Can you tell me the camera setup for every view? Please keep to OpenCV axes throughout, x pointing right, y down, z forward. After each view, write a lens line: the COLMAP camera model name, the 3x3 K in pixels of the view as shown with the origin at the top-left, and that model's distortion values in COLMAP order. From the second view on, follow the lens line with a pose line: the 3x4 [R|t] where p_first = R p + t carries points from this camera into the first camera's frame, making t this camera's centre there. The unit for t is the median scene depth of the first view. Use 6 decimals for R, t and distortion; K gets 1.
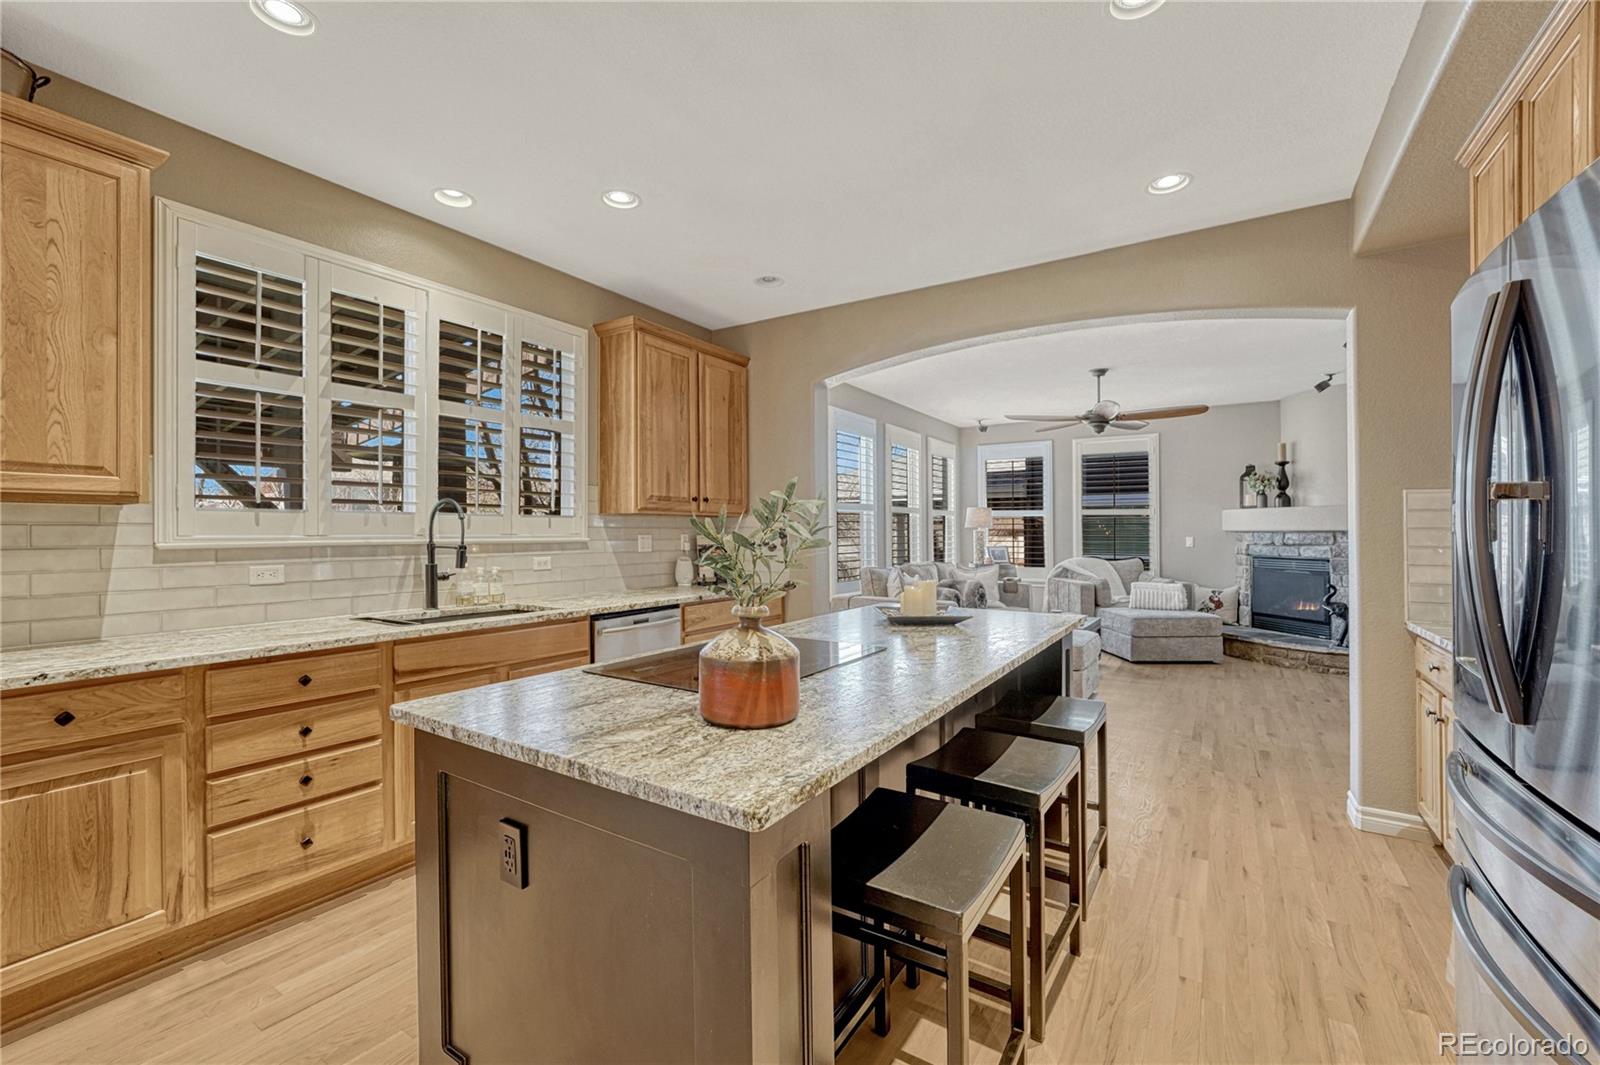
lens RADIAL K [[659.8, 0, 801.4], [0, 659.8, 529.2], [0, 0, 1]] dist [-0.013868, -0.000085]
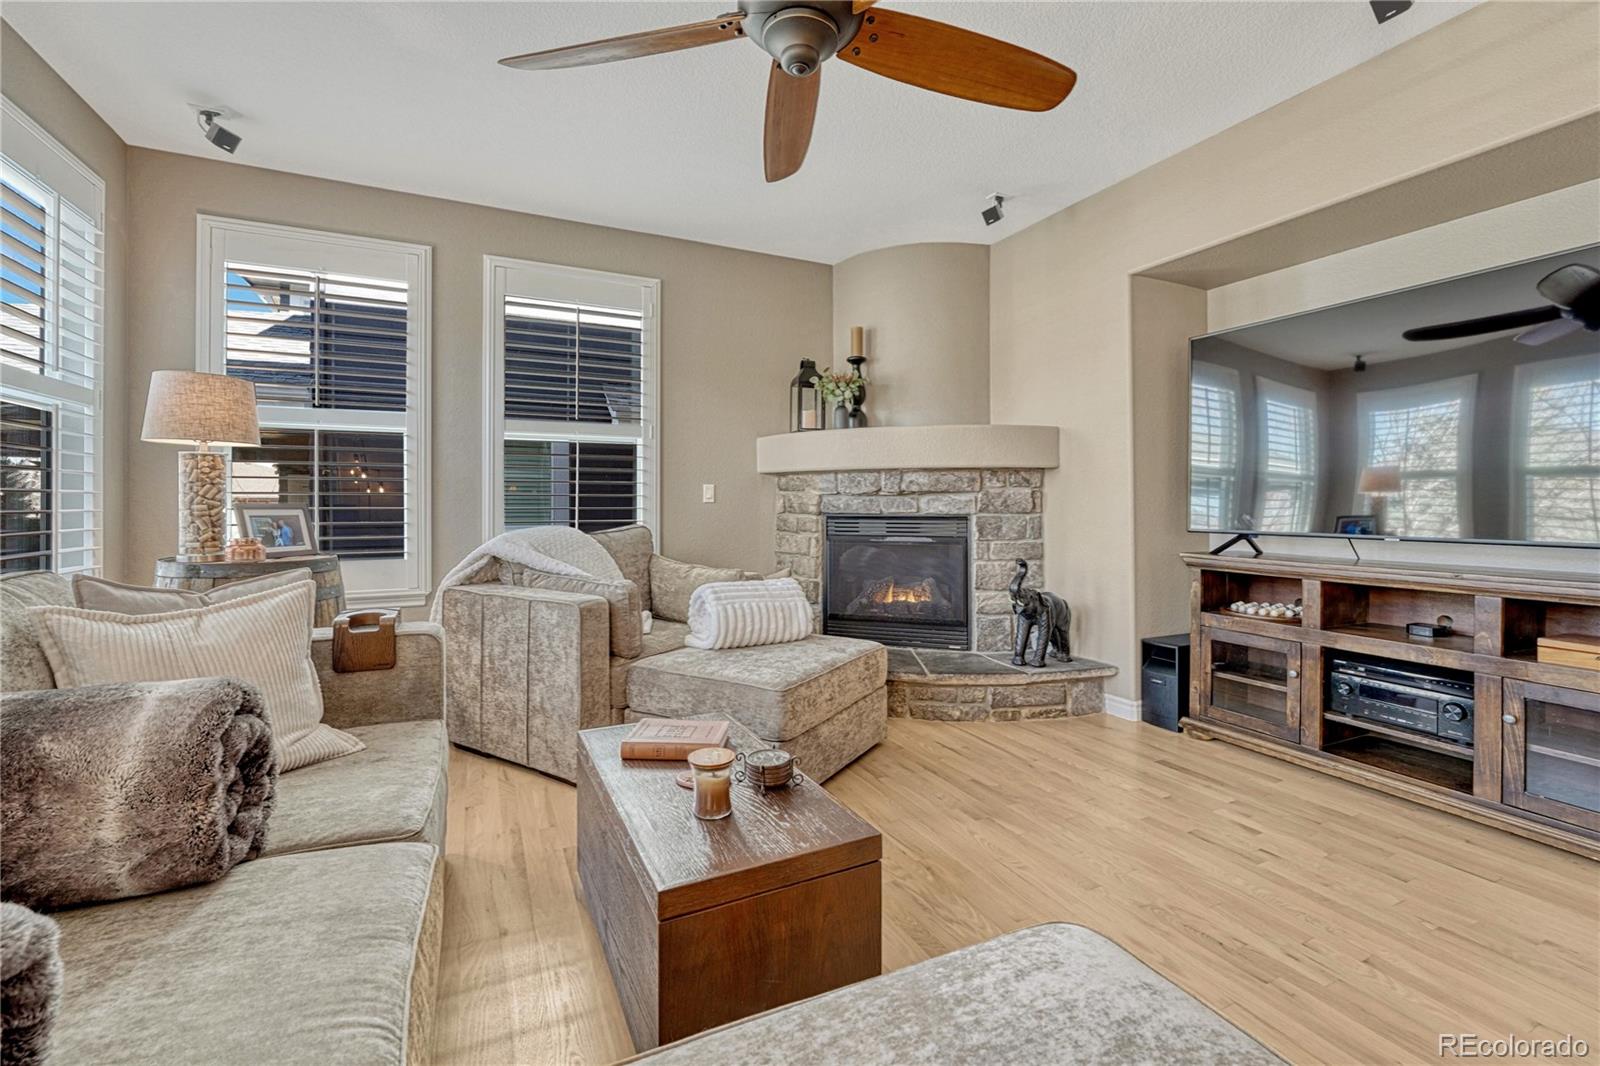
lens RADIAL K [[659.8, 0, 793.6], [0, 659.8, 497.9], [0, 0, 1]] dist [-0.013868, -0.000085]
pose [[0.520664, 0.005470, 0.853744, 0.187899], [-0.002671, 0.999985, -0.004777, 0.029134], [-0.853757, 0.000207, 0.520671, 0.737430]]
